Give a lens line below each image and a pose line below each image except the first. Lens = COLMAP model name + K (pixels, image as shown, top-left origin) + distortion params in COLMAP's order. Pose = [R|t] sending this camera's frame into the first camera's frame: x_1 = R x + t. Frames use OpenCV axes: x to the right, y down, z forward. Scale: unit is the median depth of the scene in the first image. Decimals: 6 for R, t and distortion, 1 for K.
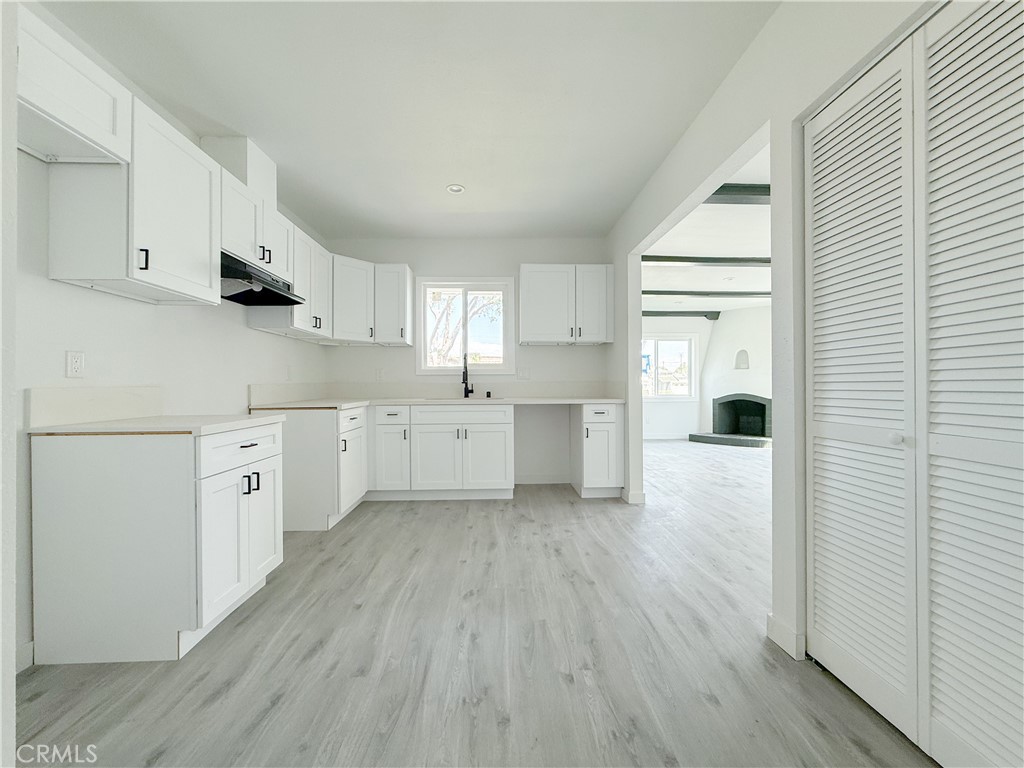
lens RADIAL K [[409.8, 0, 510.1], [0, 409.8, 384.7], [0, 0, 1]] dist [-0.000924, 0.000326]
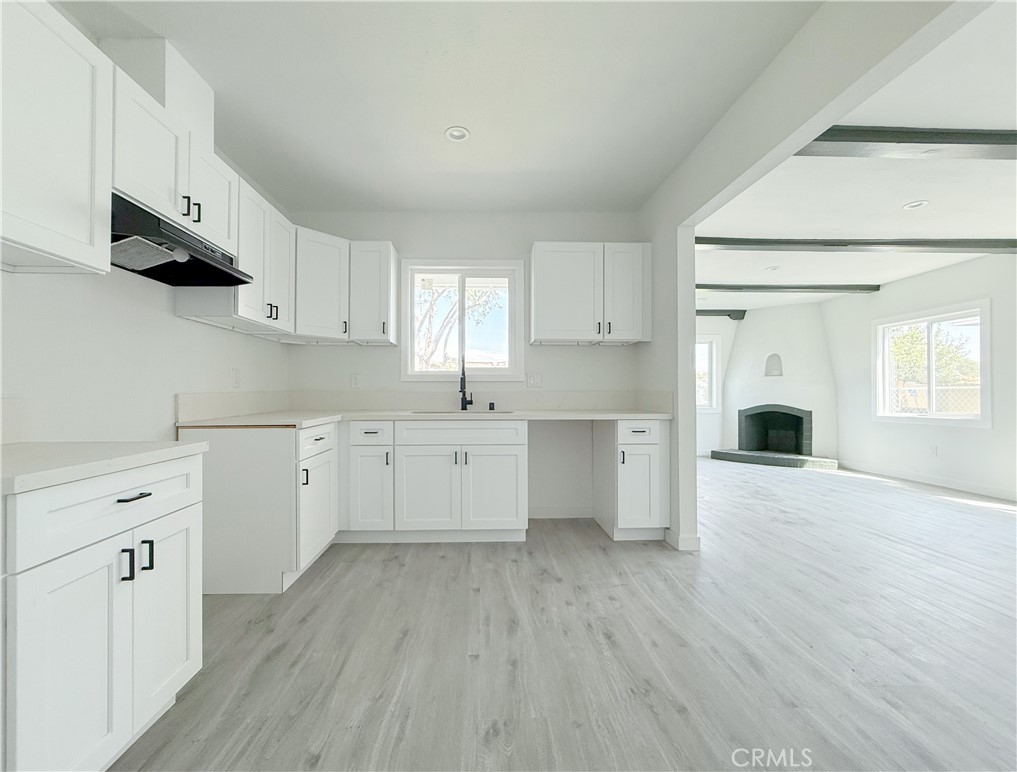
lens RADIAL K [[427.1, 0, 490.8], [0, 427.1, 389.4], [0, 0, 1]] dist [-0.000690, -0.000265]
pose [[0.999969, 0.004156, -0.006758, -0.056960], [-0.004194, 0.999976, -0.005530, -0.005026], [0.006735, 0.005558, 0.999962, 0.196329]]
